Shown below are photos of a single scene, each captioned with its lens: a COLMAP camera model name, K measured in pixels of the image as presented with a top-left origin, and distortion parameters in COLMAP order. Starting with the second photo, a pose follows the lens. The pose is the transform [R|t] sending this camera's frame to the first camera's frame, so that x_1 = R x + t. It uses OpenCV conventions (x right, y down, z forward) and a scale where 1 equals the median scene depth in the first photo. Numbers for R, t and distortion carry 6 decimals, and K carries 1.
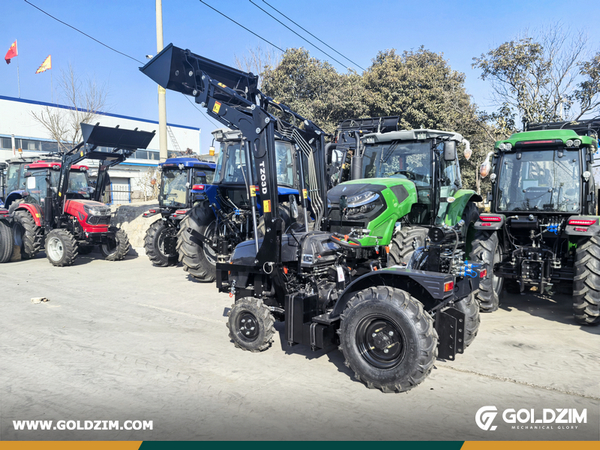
lens RADIAL K [[485.4, 0, 297.7], [0, 485.4, 232.5], [0, 0, 1]] dist [0.042590, 0.000591]
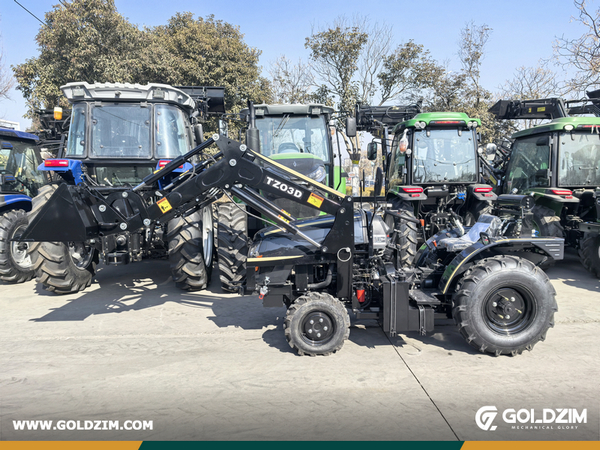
lens RADIAL K [[489.7, 0, 301.9], [0, 489.7, 227.4], [0, 0, 1]] dist [0.037322, -0.001300]
pose [[0.794306, -0.083269, 0.601784, -0.472183], [0.064161, 0.996520, 0.053200, -0.019163], [-0.604120, -0.003646, 0.796885, 0.263918]]
